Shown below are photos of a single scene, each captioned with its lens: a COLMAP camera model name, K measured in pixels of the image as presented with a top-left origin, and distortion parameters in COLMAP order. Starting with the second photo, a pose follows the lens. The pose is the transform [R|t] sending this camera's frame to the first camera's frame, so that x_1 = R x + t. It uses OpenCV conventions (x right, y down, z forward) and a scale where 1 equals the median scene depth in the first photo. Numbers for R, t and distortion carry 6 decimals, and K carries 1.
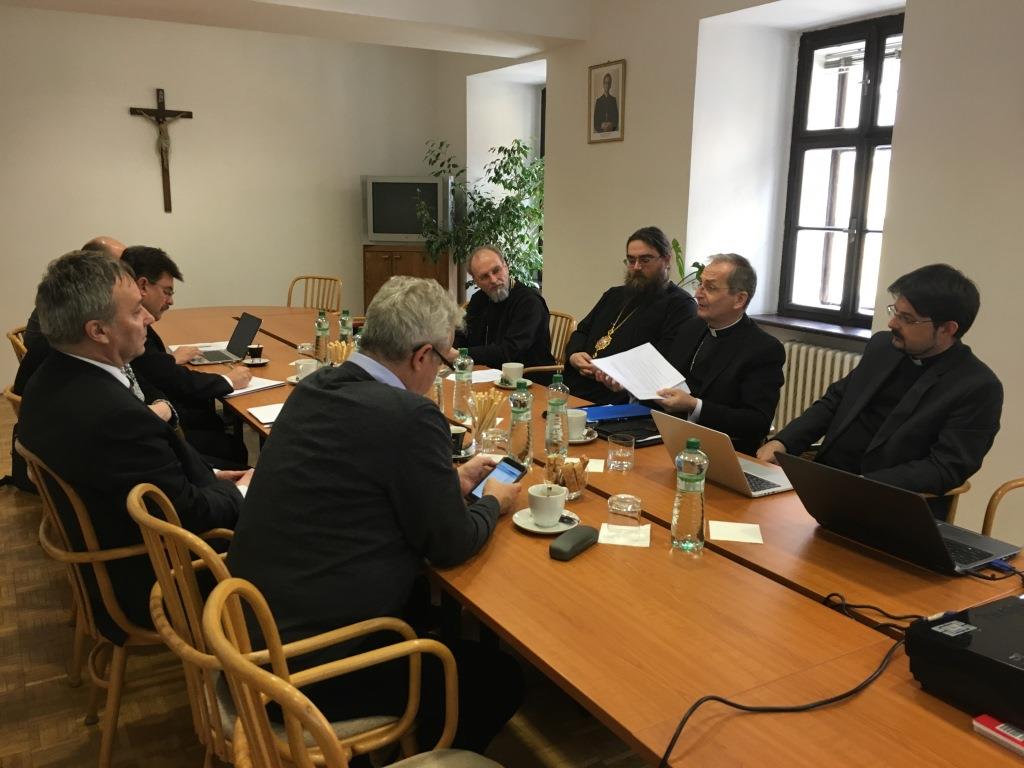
lens RADIAL K [[866.5, 0, 511.0], [0, 866.5, 381.6], [0, 0, 1]] dist [0.025395, -0.005315]
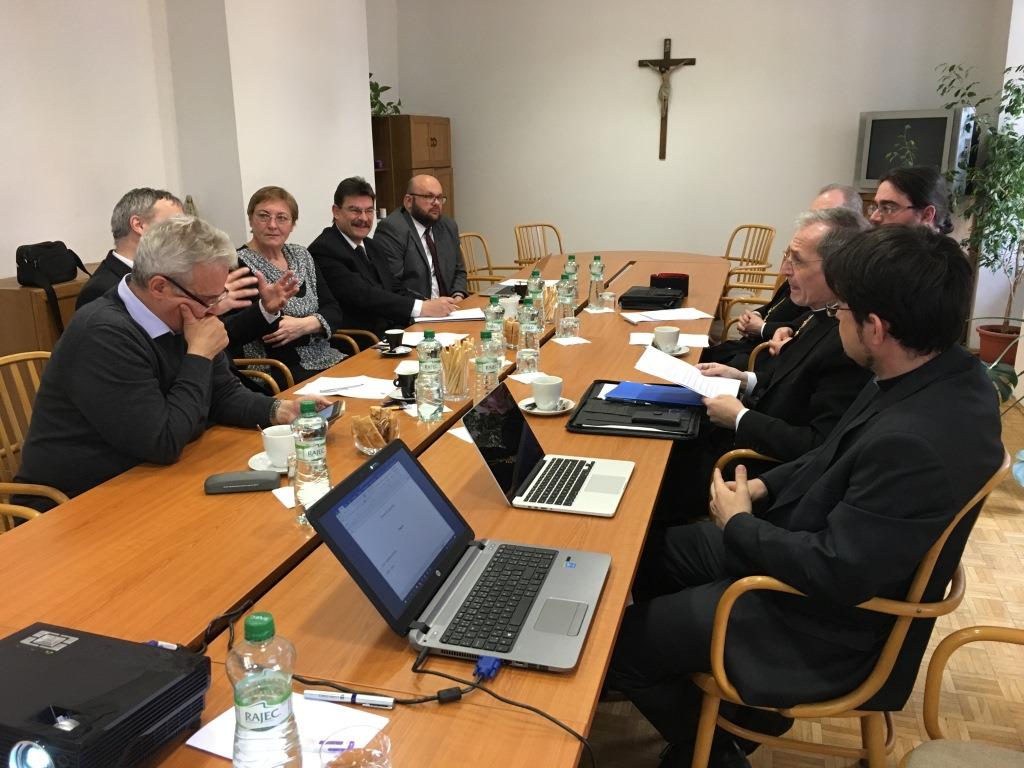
lens RADIAL K [[866.5, 0, 511.6], [0, 866.5, 388.2], [0, 0, 1]] dist [0.025395, -0.005315]
pose [[0.685434, 0.175152, -0.706754, 0.275522], [-0.128535, 0.984500, 0.119327, -0.024709], [0.716700, 0.009052, 0.697323, 0.143703]]
